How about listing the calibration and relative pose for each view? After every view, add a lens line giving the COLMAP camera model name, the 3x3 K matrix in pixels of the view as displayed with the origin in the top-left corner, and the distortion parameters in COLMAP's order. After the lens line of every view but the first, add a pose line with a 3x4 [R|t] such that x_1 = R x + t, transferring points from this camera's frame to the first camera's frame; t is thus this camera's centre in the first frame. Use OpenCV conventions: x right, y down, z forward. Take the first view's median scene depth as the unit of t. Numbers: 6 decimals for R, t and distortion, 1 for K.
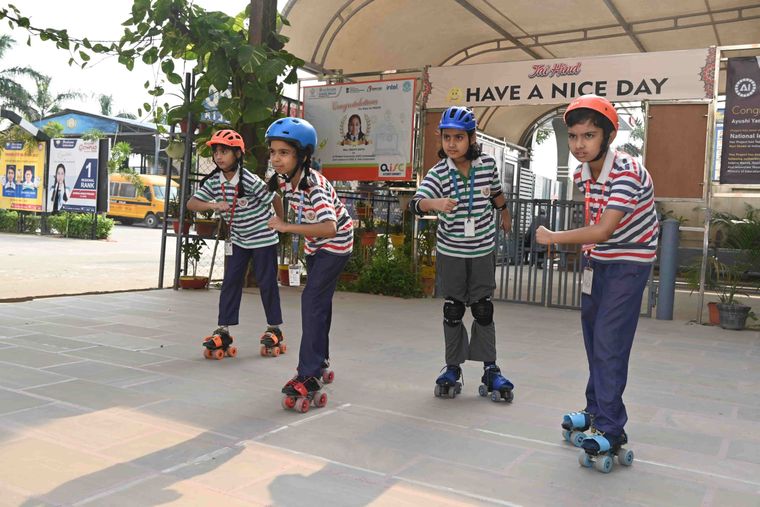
lens RADIAL K [[729.2, 0, 380.0], [0, 729.2, 253.5], [0, 0, 1]] dist [0.006526, -0.010574]
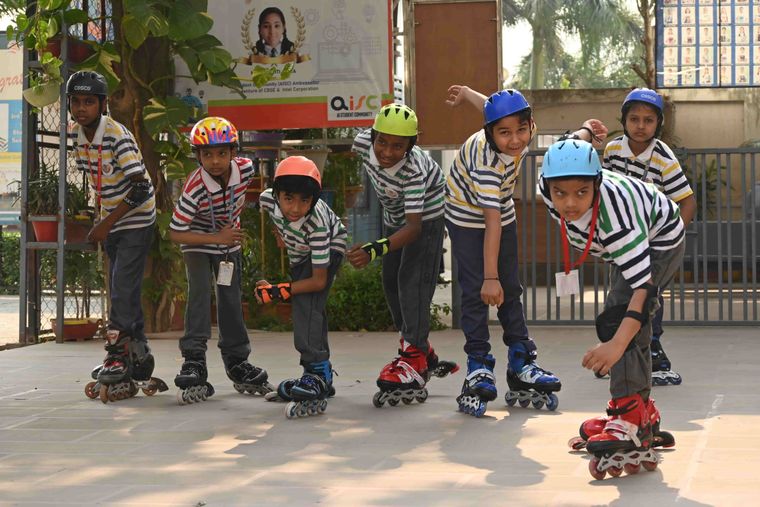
lens RADIAL K [[2086.0, 0, 380.0], [0, 2086.0, 253.5], [0, 0, 1]] dist [-0.028319, 0.163479]
pose [[0.948074, -0.066658, 0.310986, -0.547246], [0.072517, 0.997340, -0.007304, 0.011090], [-0.309672, 0.029476, 0.950386, -0.598287]]
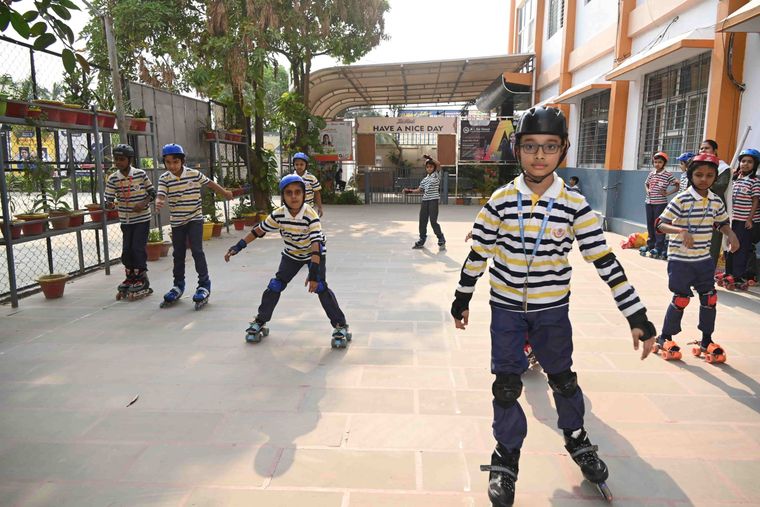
lens RADIAL K [[624.4, 0, 380.0], [0, 624.4, 253.5], [0, 0, 1]] dist [0.035856, 0.000222]
pose [[0.896958, -0.108002, 0.428722, -1.008336], [0.059136, 0.990298, 0.125751, -0.052907], [-0.438143, -0.087441, 0.894642, -1.260625]]
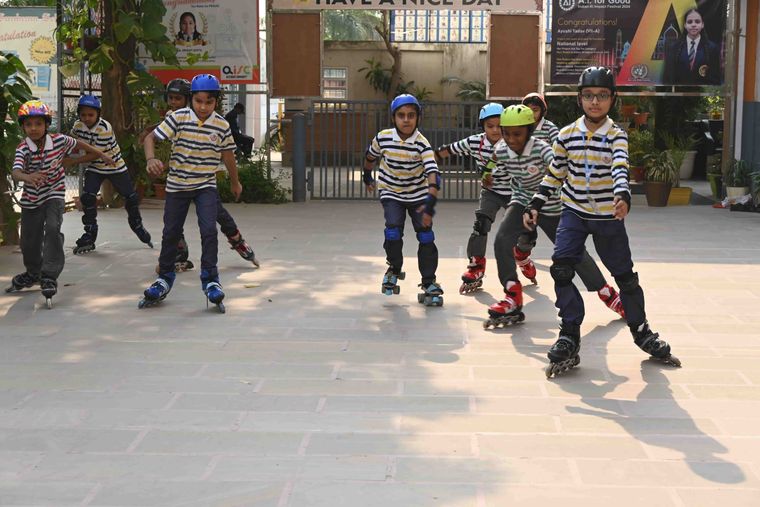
lens RADIAL K [[1548.2, 0, 380.0], [0, 1548.2, 253.5], [0, 0, 1]] dist [0.027989, 0.021815]
pose [[0.891031, -0.090321, 0.444867, -0.869707], [0.055651, 0.994348, 0.090419, -0.060961], [-0.450519, -0.055809, 0.891021, -1.063508]]
